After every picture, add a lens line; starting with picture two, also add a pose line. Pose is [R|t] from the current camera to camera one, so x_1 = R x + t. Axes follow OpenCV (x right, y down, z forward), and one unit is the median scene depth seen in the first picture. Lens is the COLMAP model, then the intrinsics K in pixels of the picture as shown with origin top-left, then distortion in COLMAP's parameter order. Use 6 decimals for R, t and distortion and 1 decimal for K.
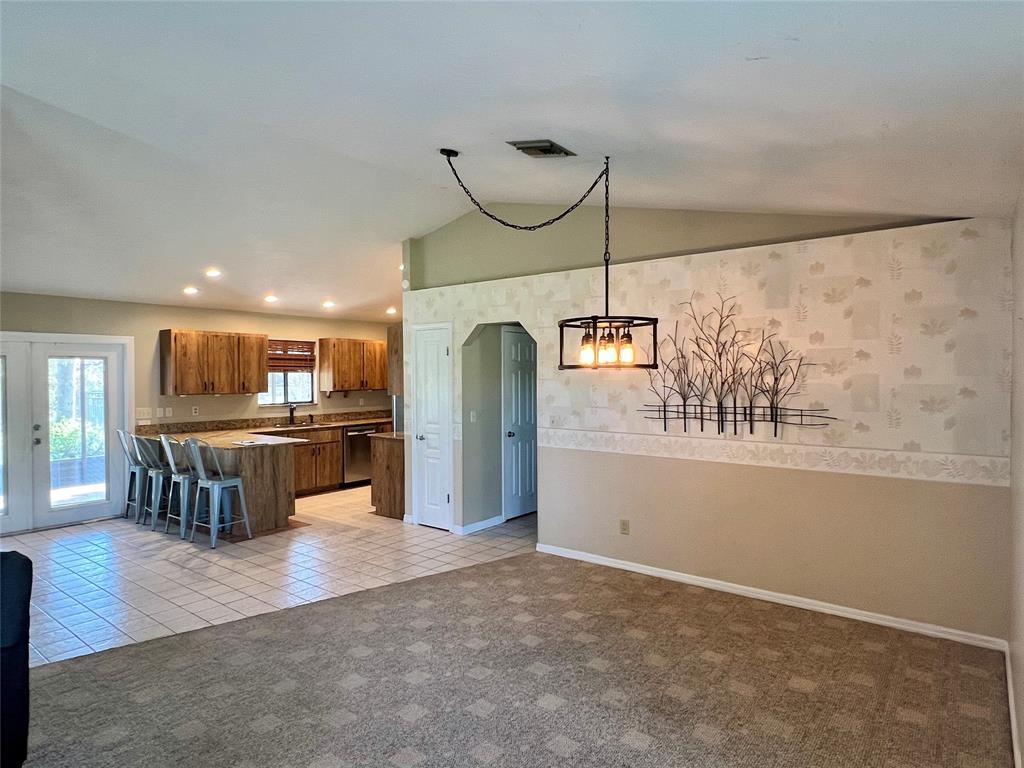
lens RADIAL K [[605.2, 0, 506.5], [0, 605.2, 385.1], [0, 0, 1]] dist [0.002672, -0.001114]
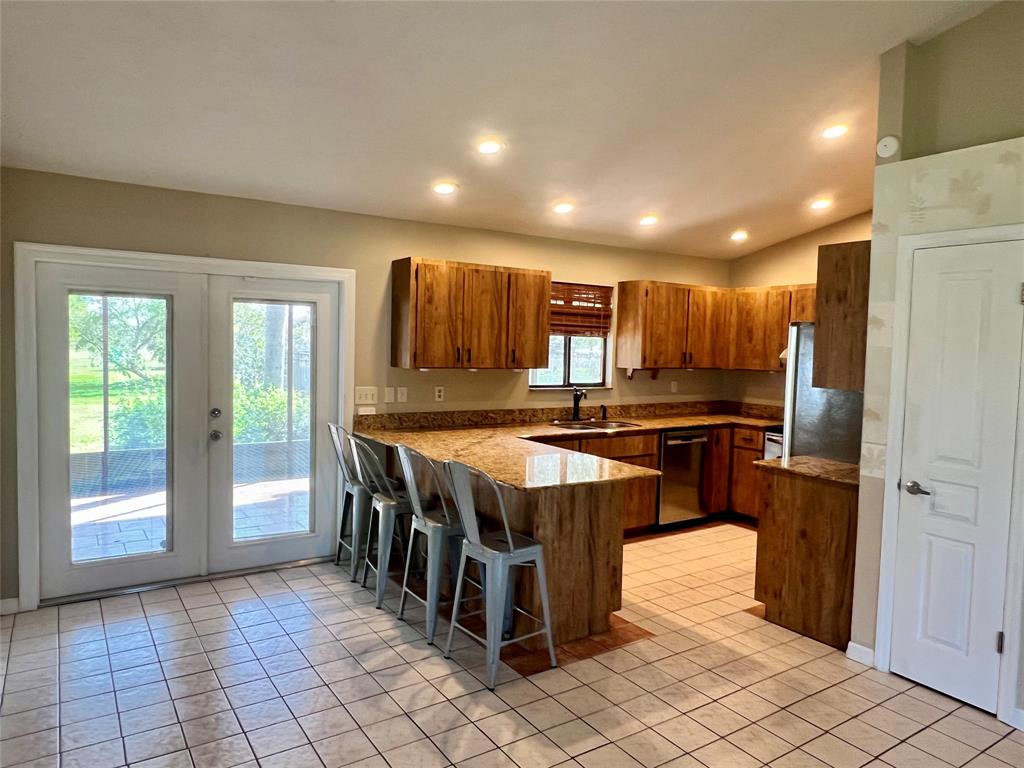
lens RADIAL K [[670.5, 0, 513.5], [0, 670.5, 381.8], [0, 0, 1]] dist [0.005224, 0.000701]
pose [[0.953163, 0.047760, -0.298663, -0.248777], [-0.035612, 0.998307, 0.045987, -0.004001], [0.300354, -0.033197, 0.953250, 0.388657]]
